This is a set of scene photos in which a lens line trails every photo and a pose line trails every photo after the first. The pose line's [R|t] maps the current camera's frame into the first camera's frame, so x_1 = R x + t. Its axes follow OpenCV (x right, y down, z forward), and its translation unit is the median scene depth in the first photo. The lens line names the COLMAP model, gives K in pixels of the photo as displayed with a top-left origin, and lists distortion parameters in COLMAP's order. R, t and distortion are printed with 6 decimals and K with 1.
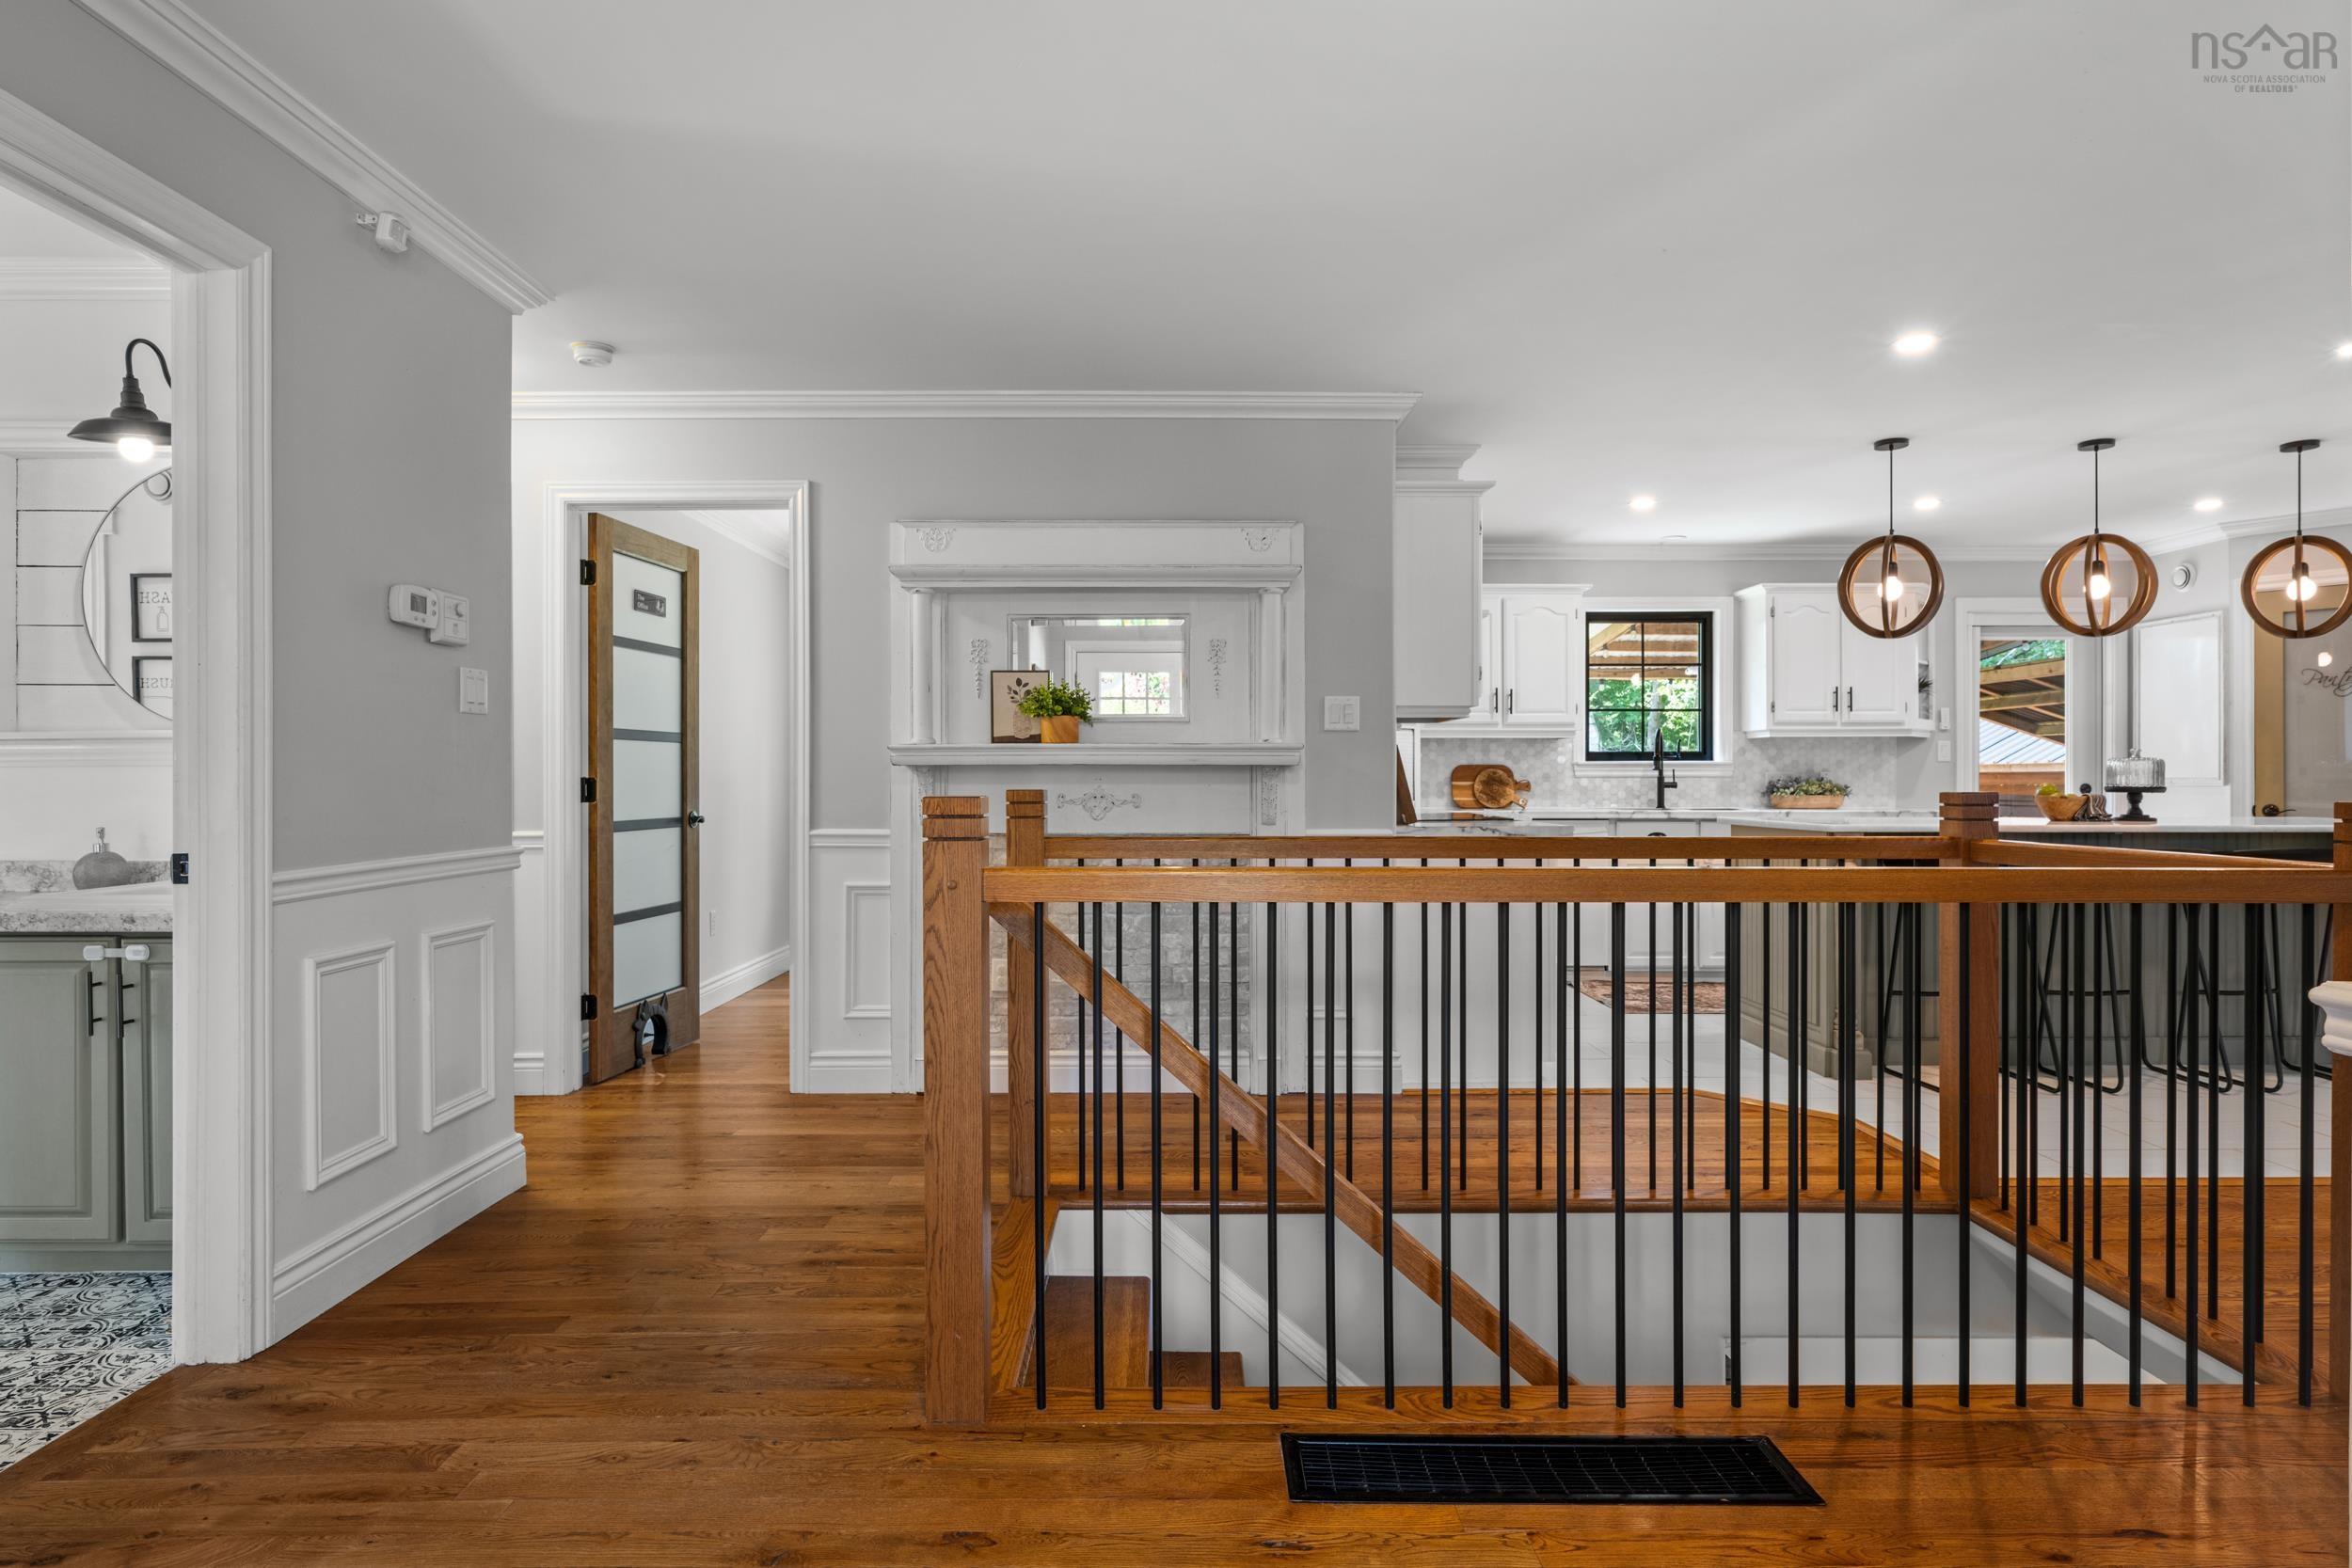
lens RADIAL K [[1257.6, 0, 1133.2], [0, 1257.6, 782.7], [0, 0, 1]] dist [-0.001567, -0.001692]
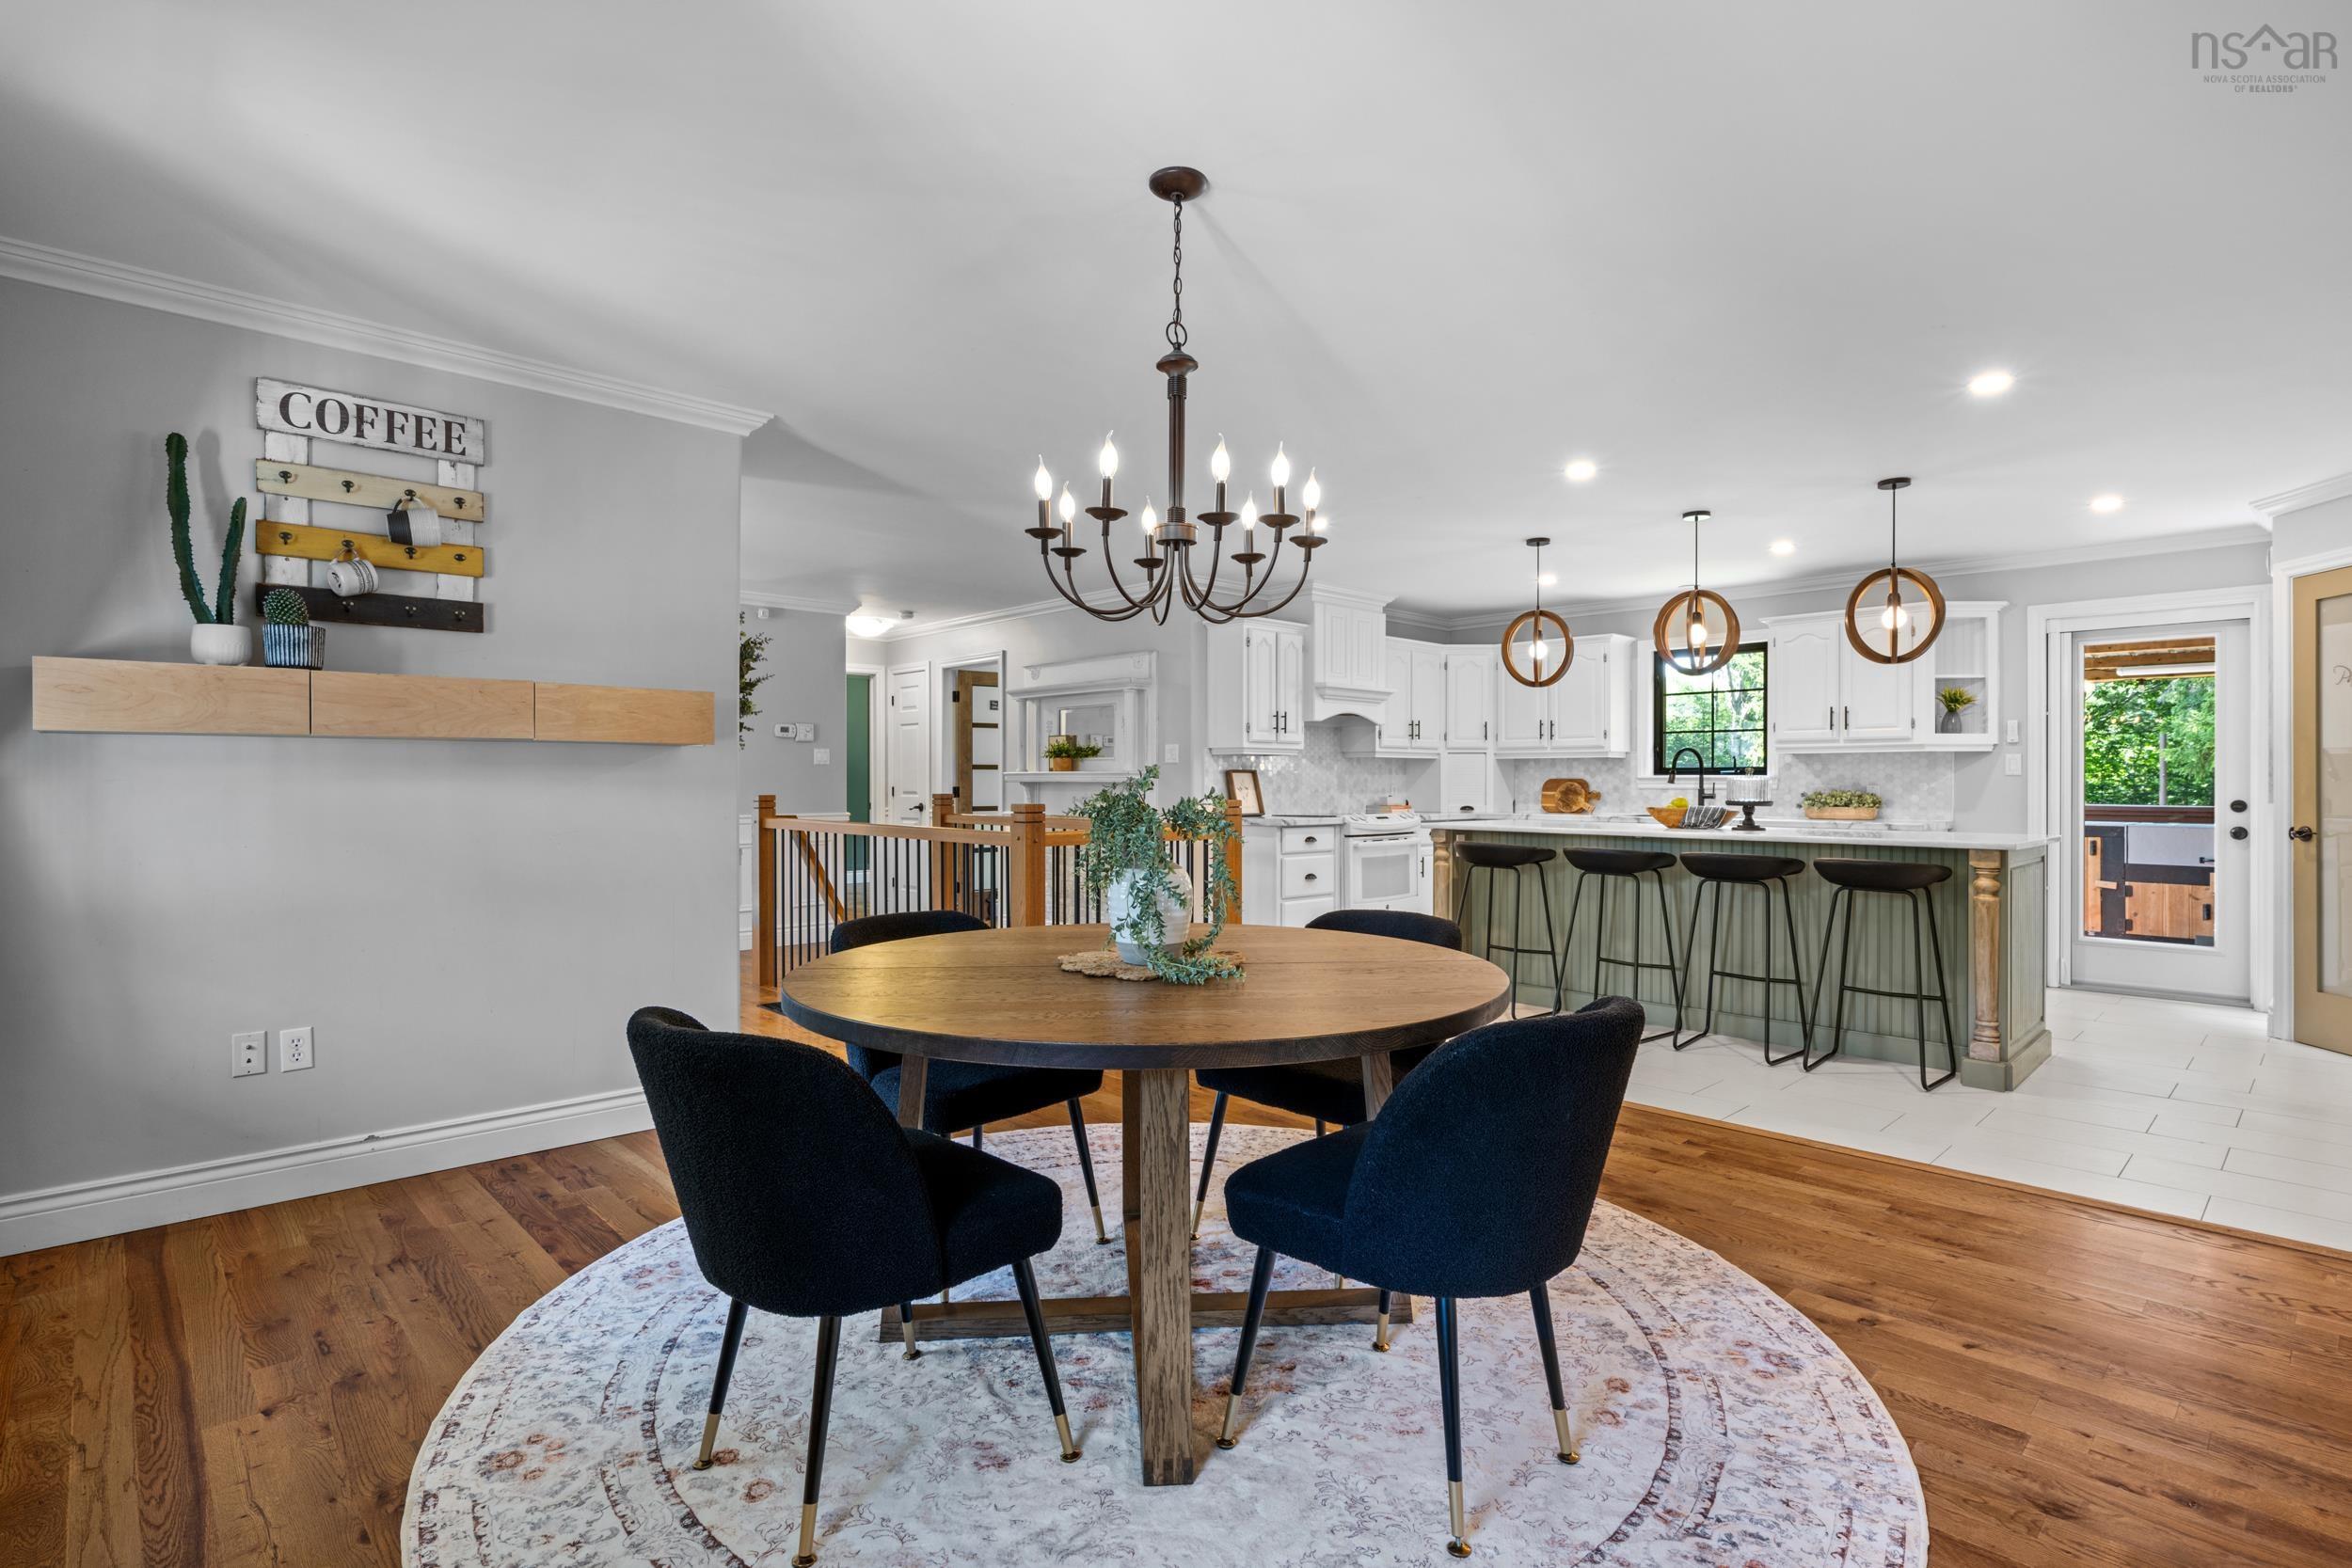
lens RADIAL K [[1151.1, 0, 1163.3], [0, 1151.1, 784.6], [0, 0, 1]] dist [-0.001262, -0.000062]
pose [[0.687793, 0.002223, -0.725904, 0.841497], [-0.004203, 0.999991, -0.000920, -0.005951], [0.725895, 0.003684, 0.687796, -0.089960]]
